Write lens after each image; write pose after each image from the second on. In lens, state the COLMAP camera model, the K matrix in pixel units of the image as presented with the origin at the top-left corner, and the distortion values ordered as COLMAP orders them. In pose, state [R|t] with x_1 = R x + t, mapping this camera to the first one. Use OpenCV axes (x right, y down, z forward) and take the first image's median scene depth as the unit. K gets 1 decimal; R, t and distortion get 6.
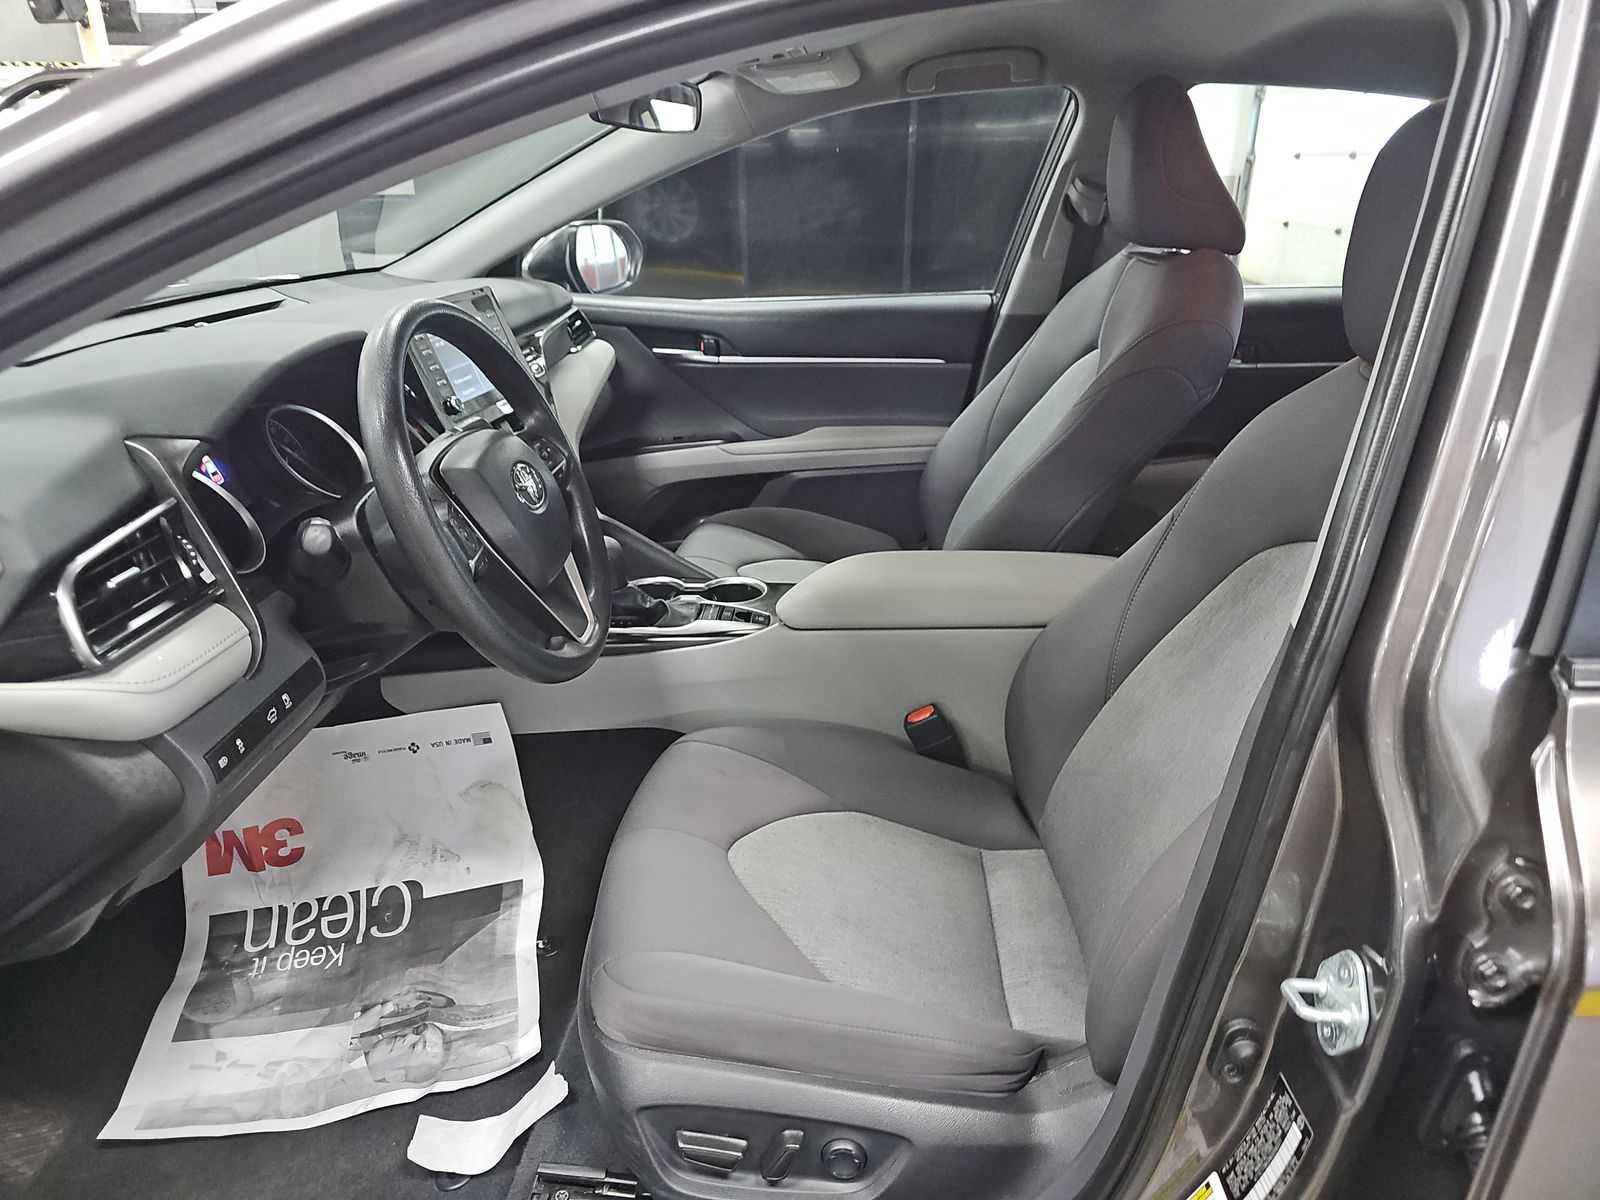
lens RADIAL K [[1074.0, 0, 800.0], [0, 1074.0, 600.0], [0, 0, 1]] dist [0.071766, -0.146599]
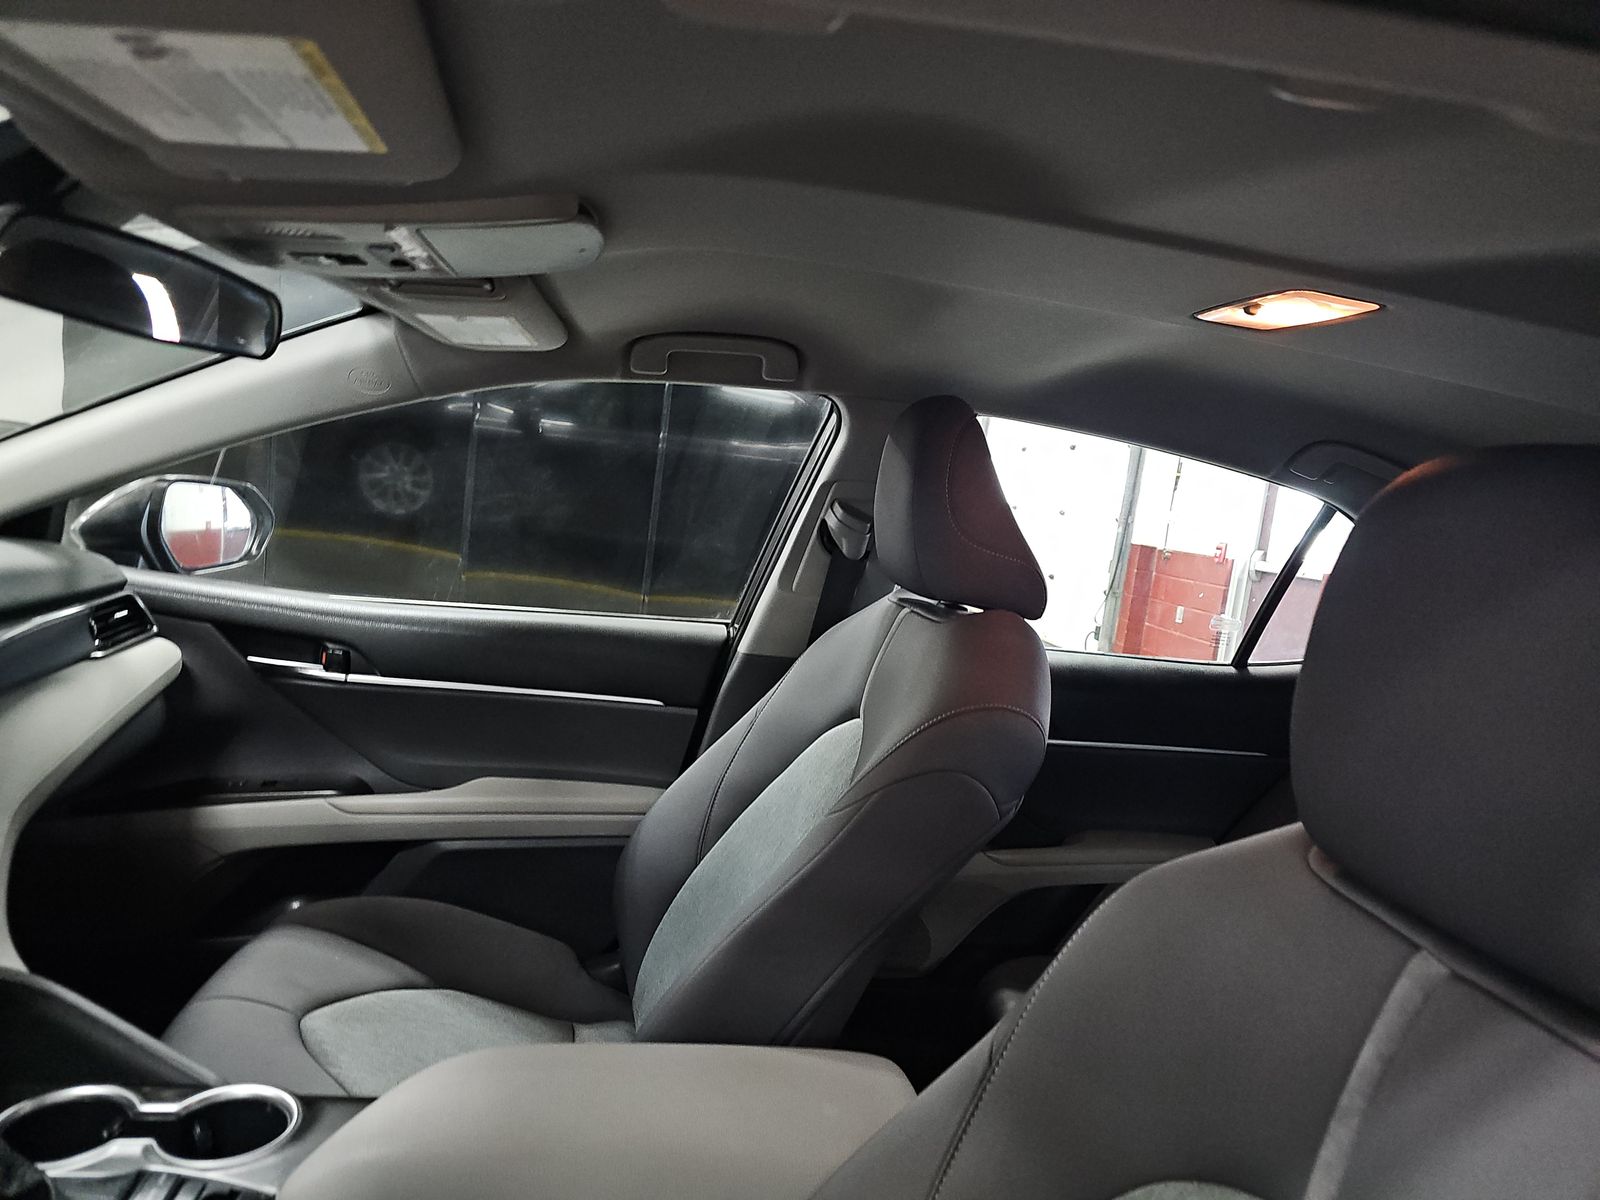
lens RADIAL K [[1074.0, 0, 800.0], [0, 1074.0, 600.0], [0, 0, 1]] dist [0.071766, -0.146599]
pose [[0.969754, 0.098679, 0.223248, 0.051314], [-0.036827, 0.963316, -0.265829, -0.094493], [-0.241290, 0.249567, 0.937814, 0.245197]]
